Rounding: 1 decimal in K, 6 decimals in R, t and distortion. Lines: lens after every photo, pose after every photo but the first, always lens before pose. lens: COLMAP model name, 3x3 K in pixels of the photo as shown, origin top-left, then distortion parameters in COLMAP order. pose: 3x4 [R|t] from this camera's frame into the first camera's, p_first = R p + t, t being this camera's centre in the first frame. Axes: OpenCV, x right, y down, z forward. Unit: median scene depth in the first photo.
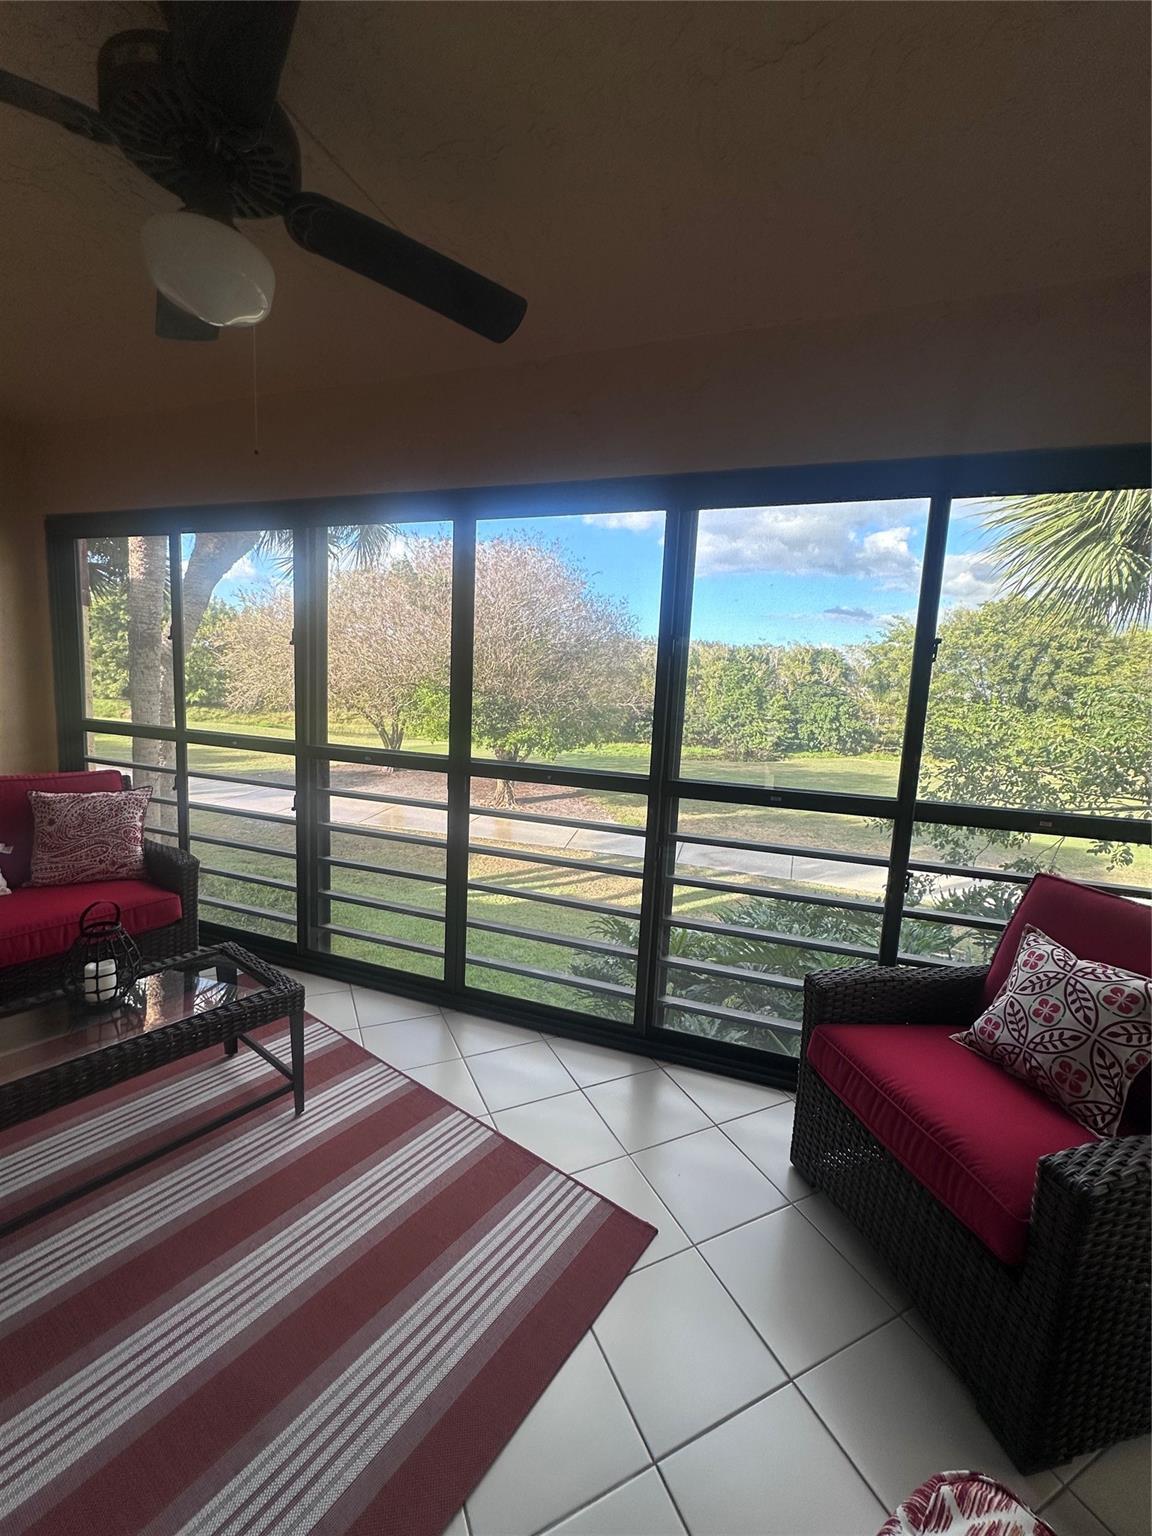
lens RADIAL K [[596.8, 0, 576.1], [0, 596.8, 762.2], [0, 0, 1]] dist [0.000264, 0.000058]
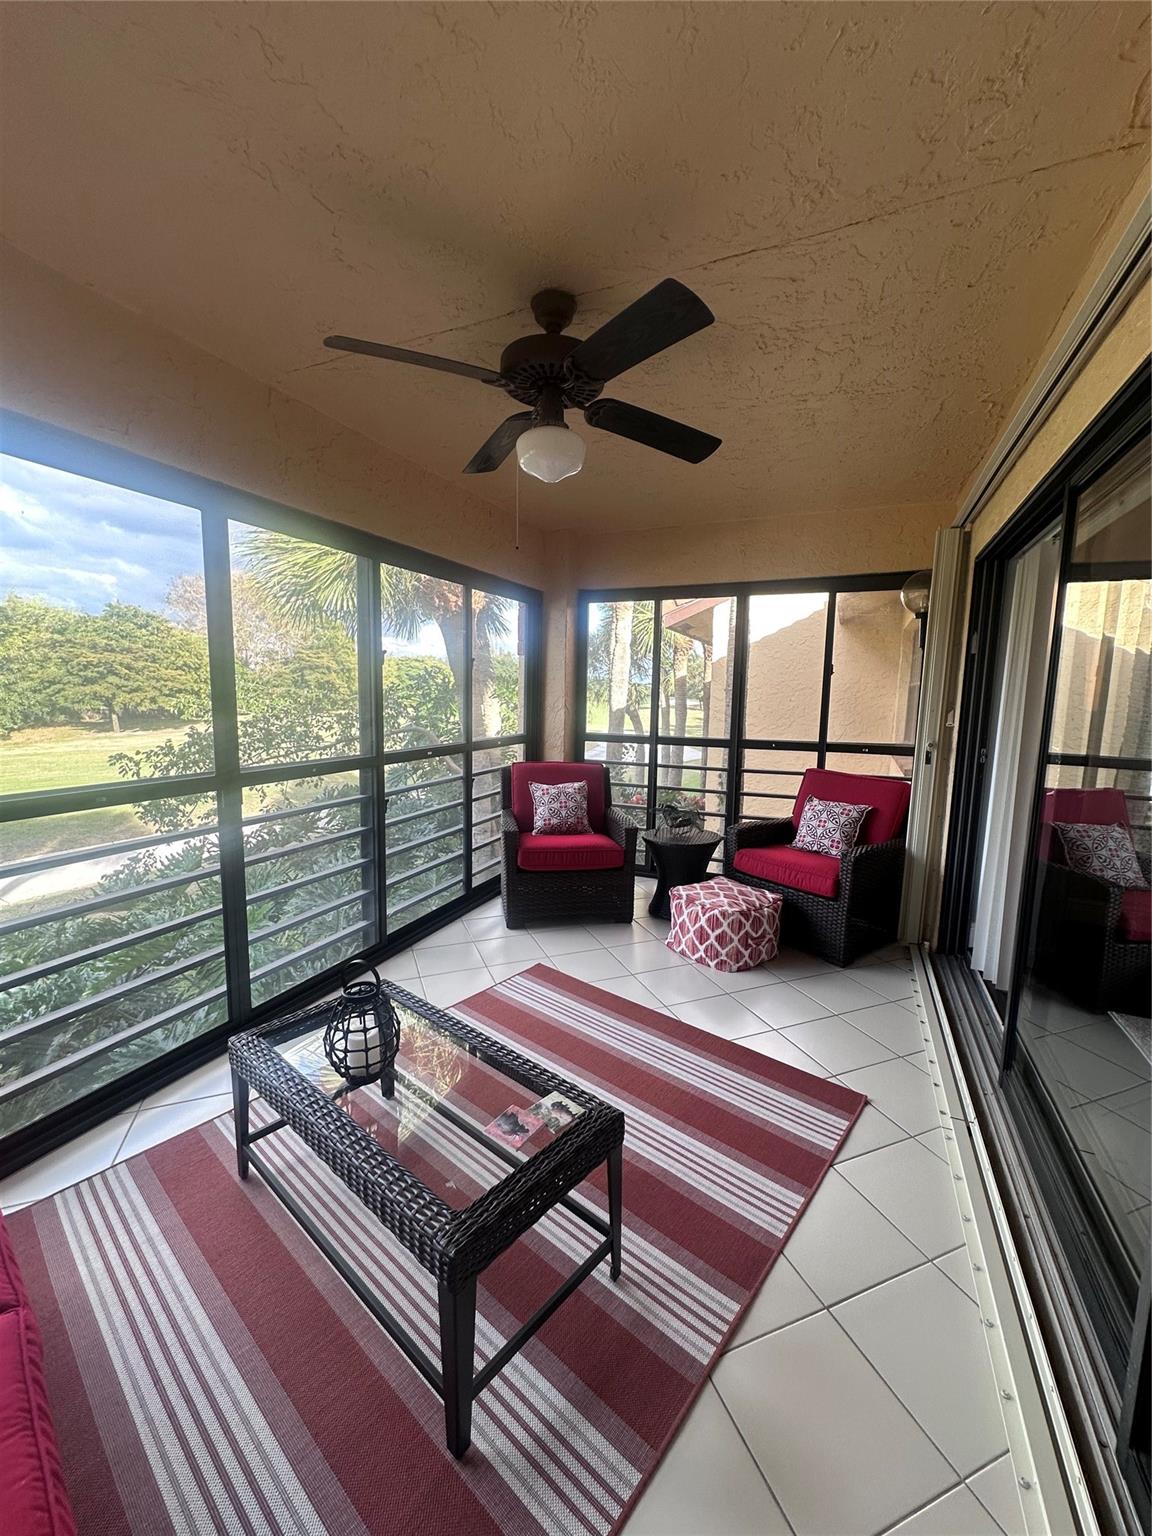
lens RADIAL K [[606.9, 0, 576.0], [0, 606.9, 768.0], [0, 0, 1]] dist [0.000603, 0.000237]
pose [[0.089170, -0.167472, 0.981836, -1.421937], [0.114661, 0.980935, 0.156905, -0.129154], [-0.989395, 0.098587, 0.106672, 0.481183]]
